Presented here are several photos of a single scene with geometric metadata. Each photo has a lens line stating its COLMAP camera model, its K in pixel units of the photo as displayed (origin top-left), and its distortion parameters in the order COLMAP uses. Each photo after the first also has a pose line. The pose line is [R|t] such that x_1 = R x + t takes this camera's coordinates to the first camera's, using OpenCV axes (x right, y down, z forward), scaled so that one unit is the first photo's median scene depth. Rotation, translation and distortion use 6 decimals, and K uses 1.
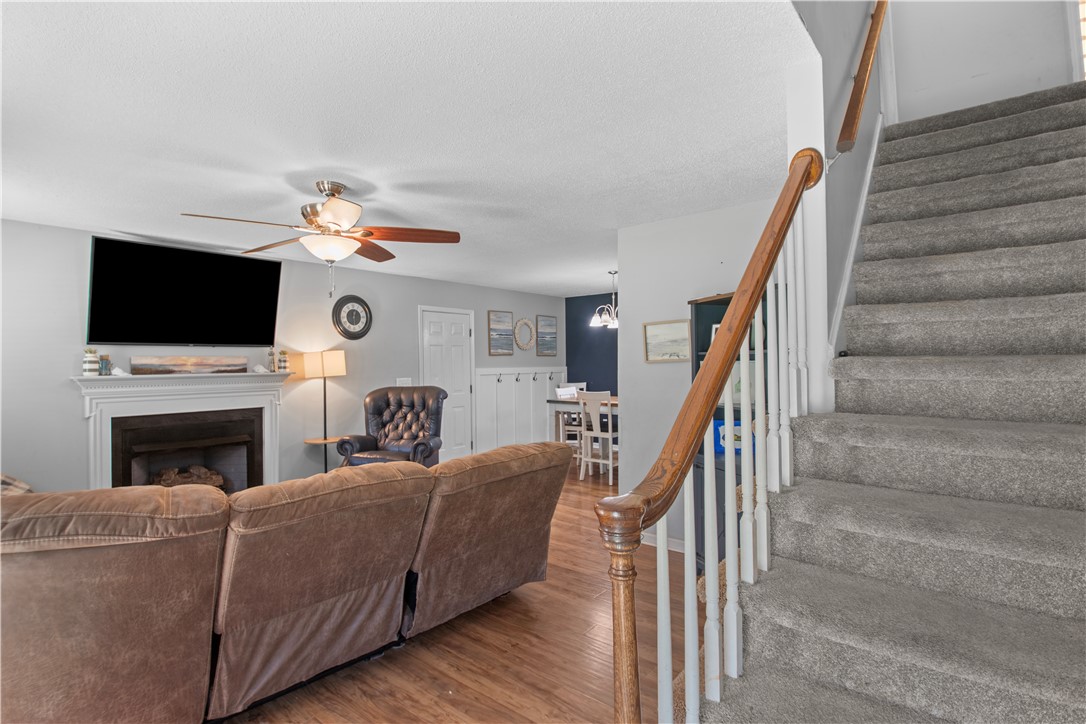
lens RADIAL K [[541.4, 0, 542.4], [0, 541.4, 362.1], [0, 0, 1]] dist [-0.021625, -0.006155]
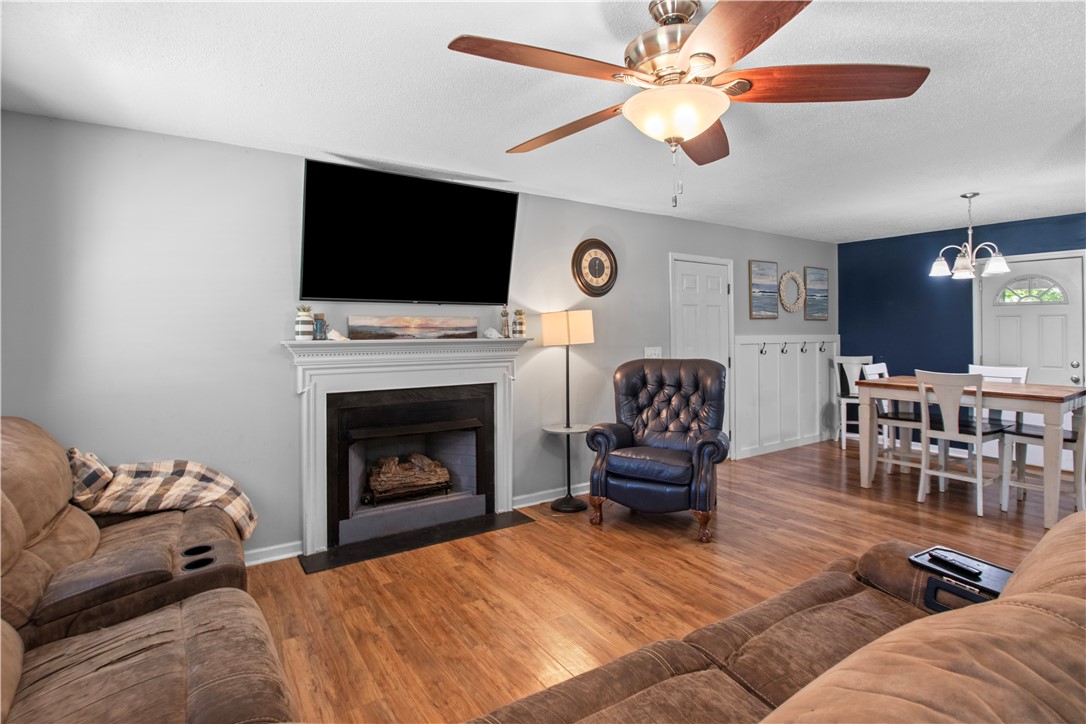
lens RADIAL K [[541.4, 0, 549.5], [0, 541.4, 337.6], [0, 0, 1]] dist [-0.021625, -0.006155]
pose [[0.962466, 0.011694, -0.271151, -0.218529], [-0.007494, 0.999835, 0.016518, 0.004783], [0.271300, -0.013866, 0.962395, 0.254841]]
